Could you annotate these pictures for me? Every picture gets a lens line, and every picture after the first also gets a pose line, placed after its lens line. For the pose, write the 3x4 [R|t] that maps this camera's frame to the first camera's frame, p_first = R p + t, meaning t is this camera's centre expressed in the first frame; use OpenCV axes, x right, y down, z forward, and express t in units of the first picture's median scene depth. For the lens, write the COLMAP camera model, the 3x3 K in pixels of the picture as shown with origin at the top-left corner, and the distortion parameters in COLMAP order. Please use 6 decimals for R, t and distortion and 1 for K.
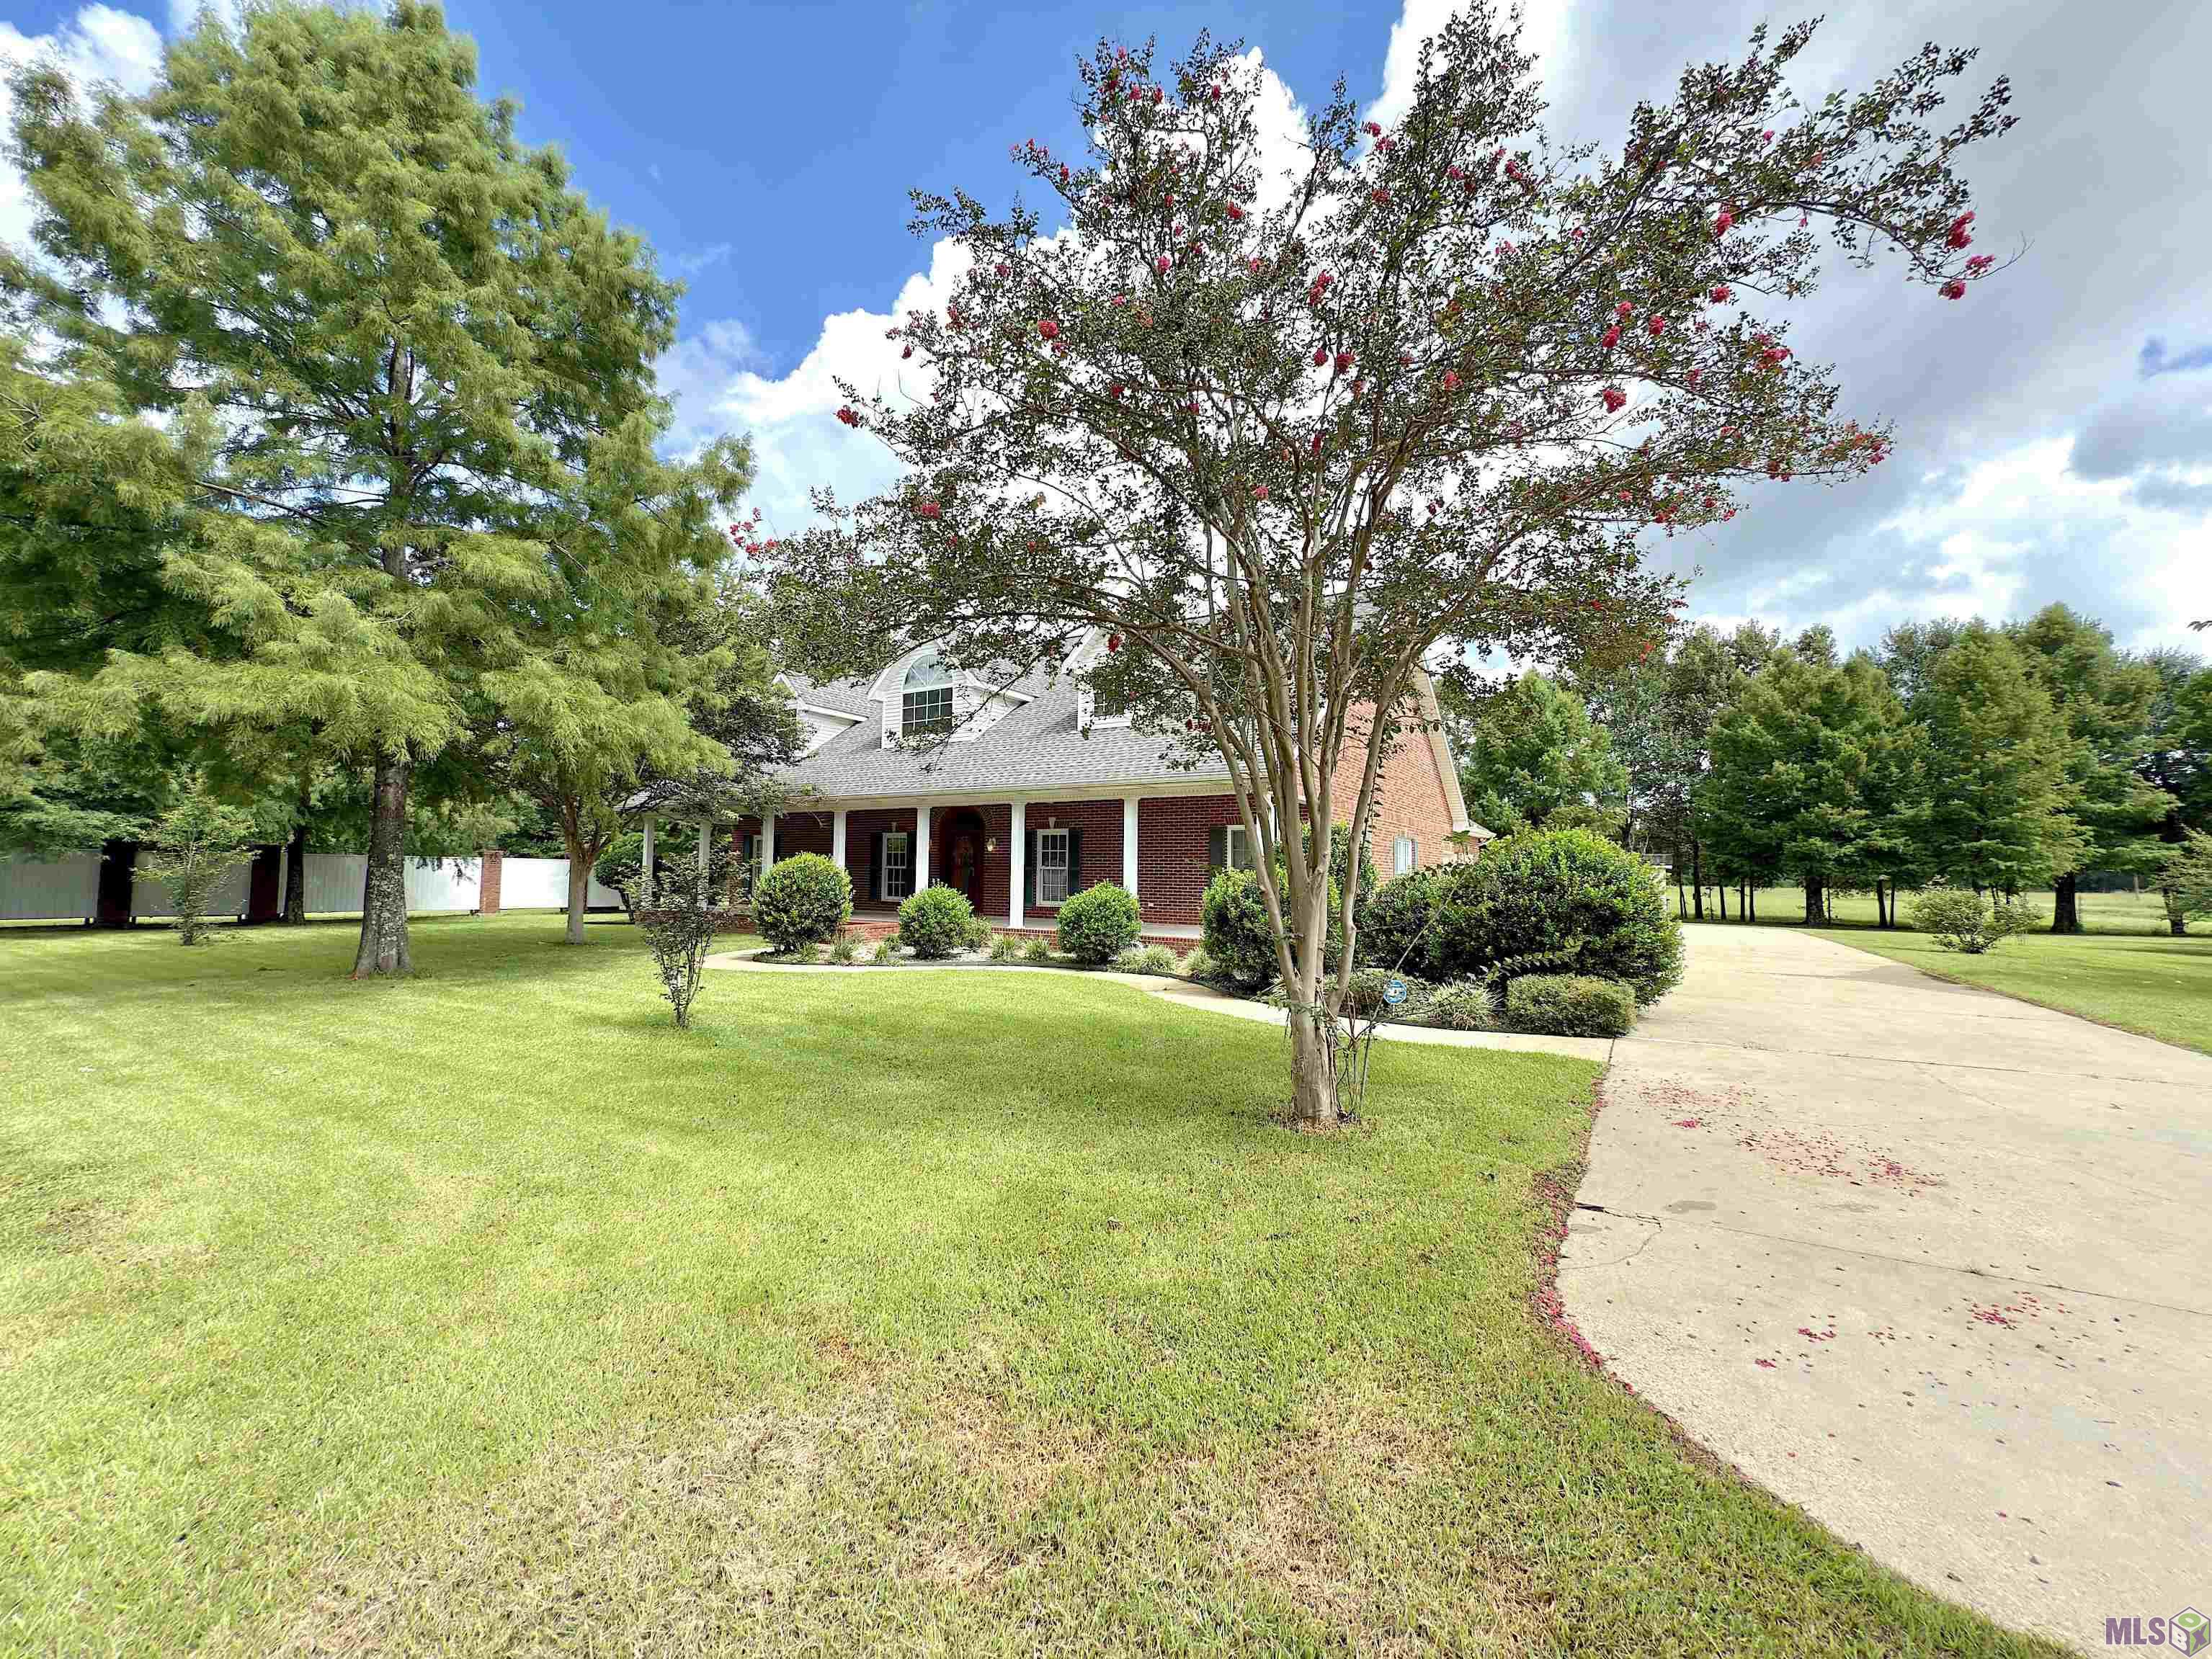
lens RADIAL K [[876.1, 0, 1107.2], [0, 876.1, 826.0], [0, 0, 1]] dist [0.001149, 0.000311]
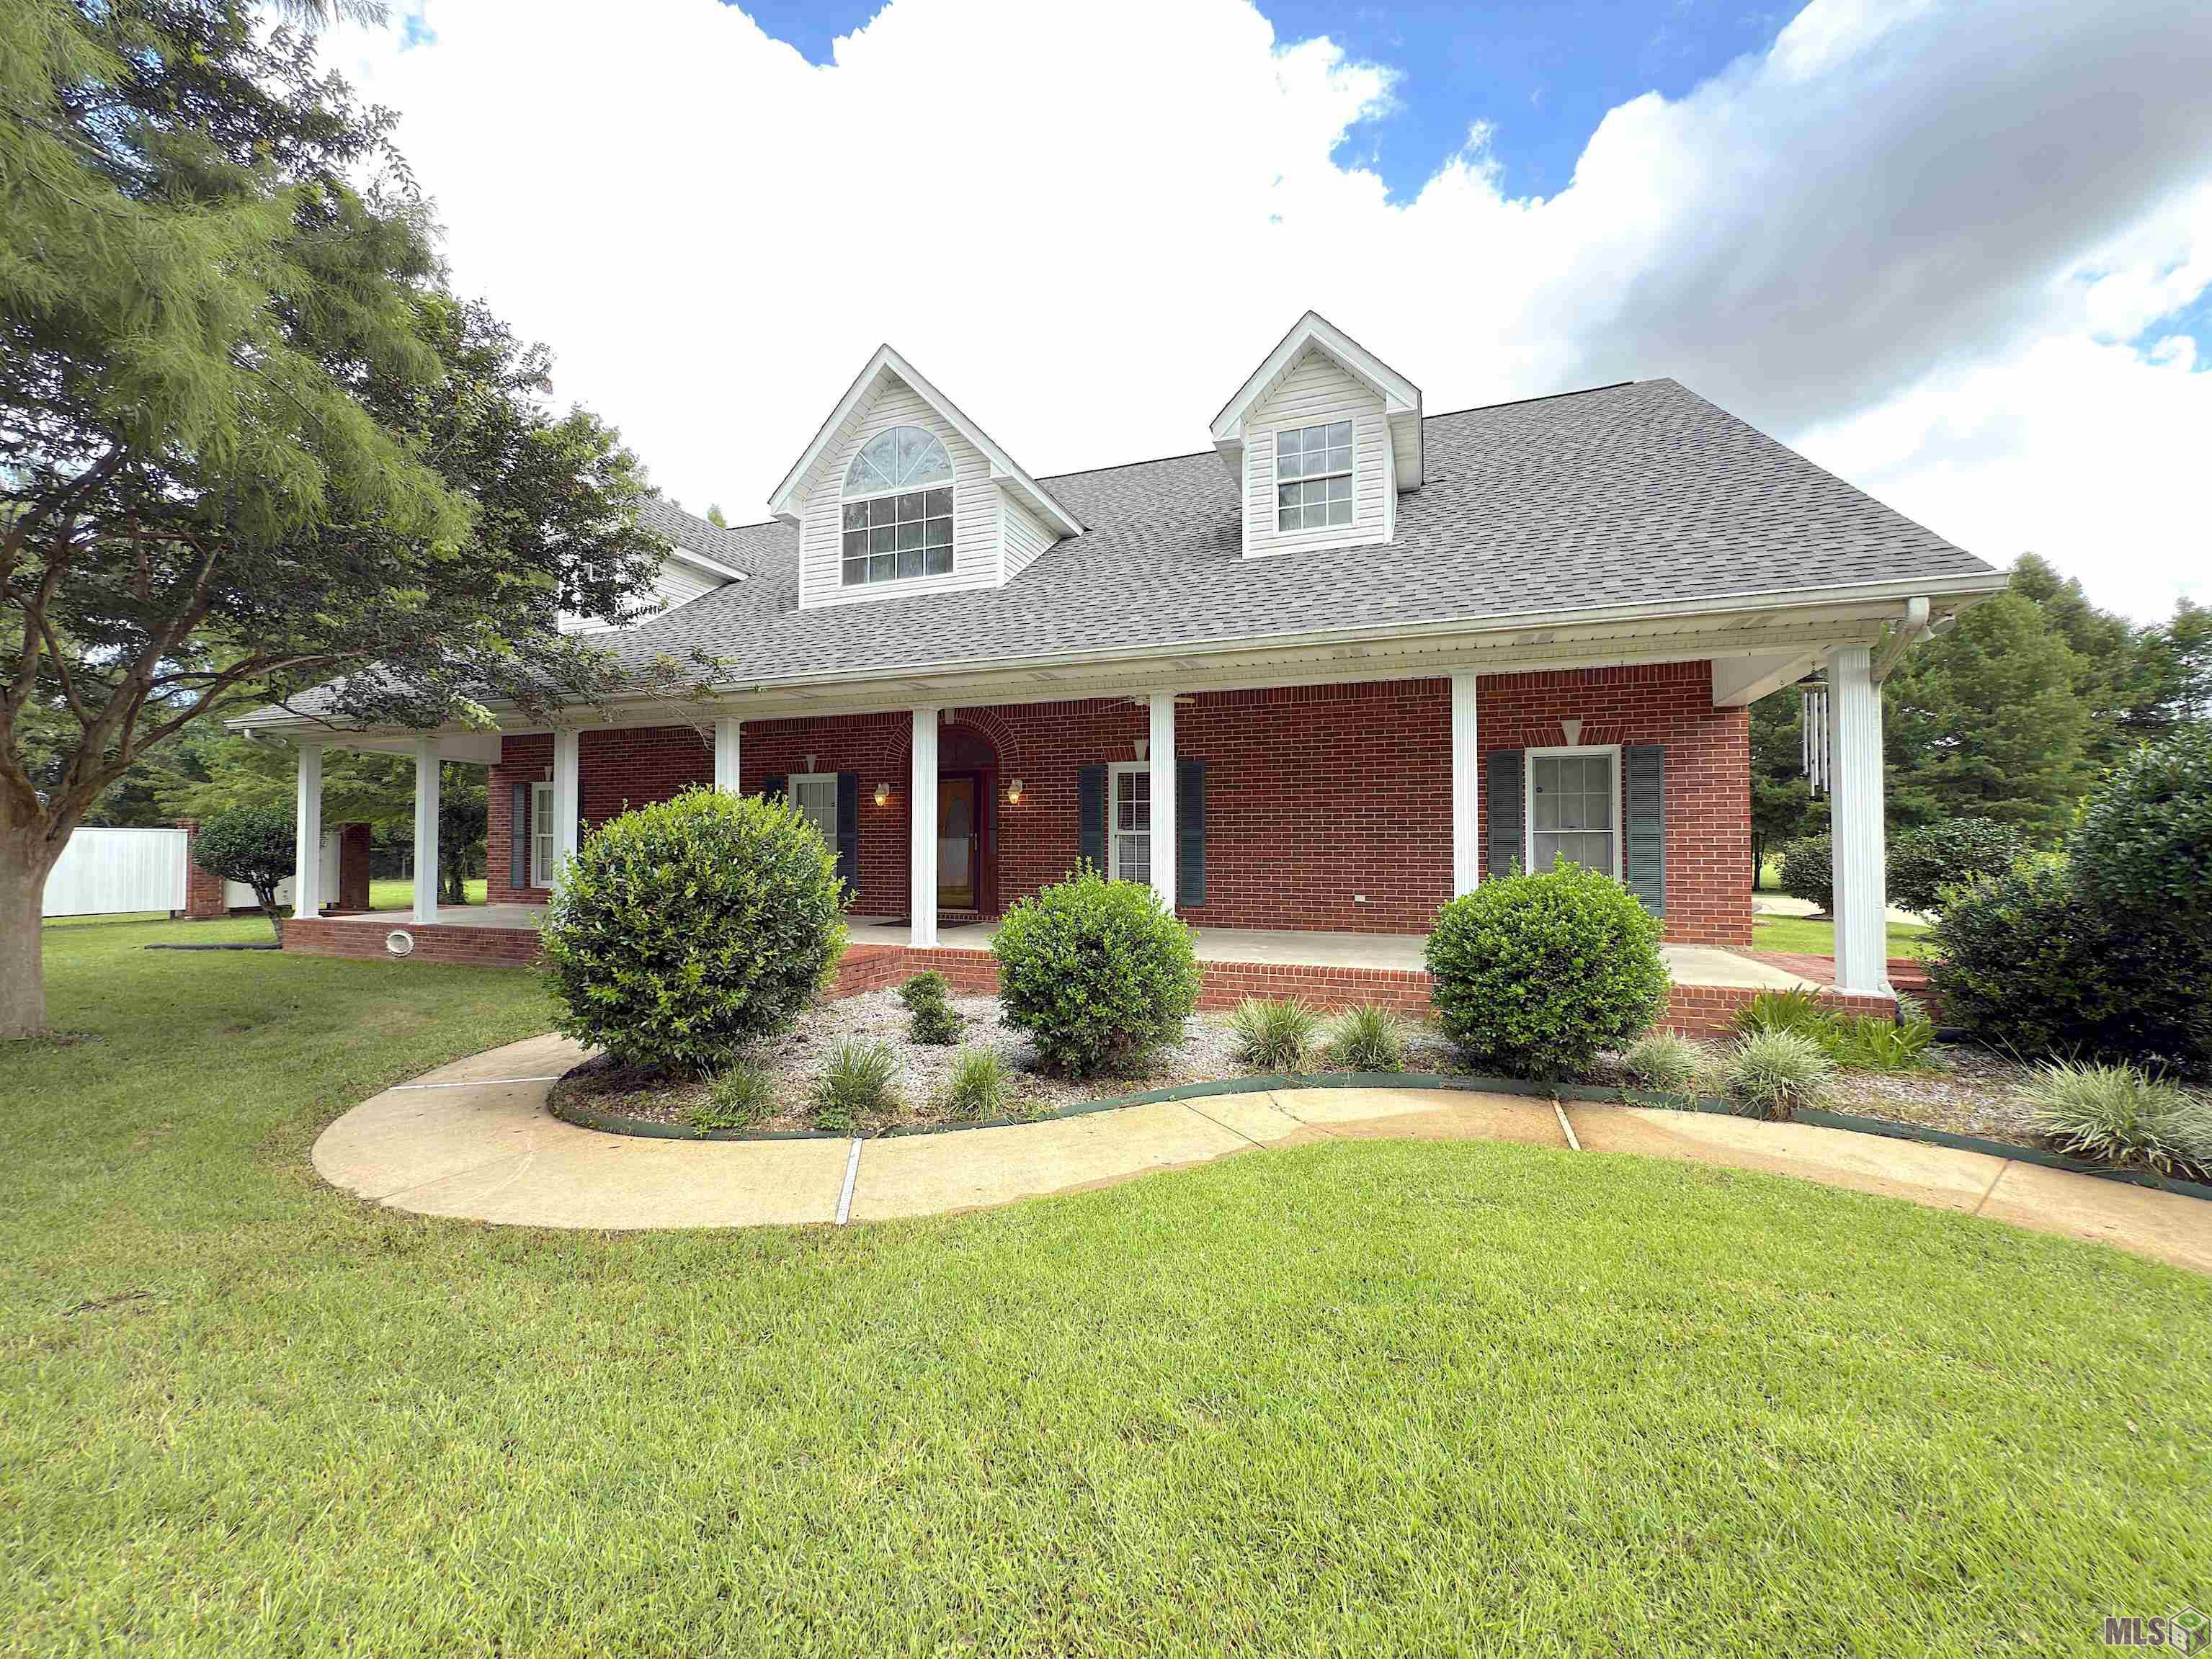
lens RADIAL K [[876.1, 0, 1105.7], [0, 876.1, 837.1], [0, 0, 1]] dist [0.001149, 0.000311]
pose [[0.980648, -0.008608, 0.195591, -0.185520], [-0.000278, 0.998971, 0.045360, 0.024779], [-0.195780, -0.044537, 0.979636, 0.451431]]
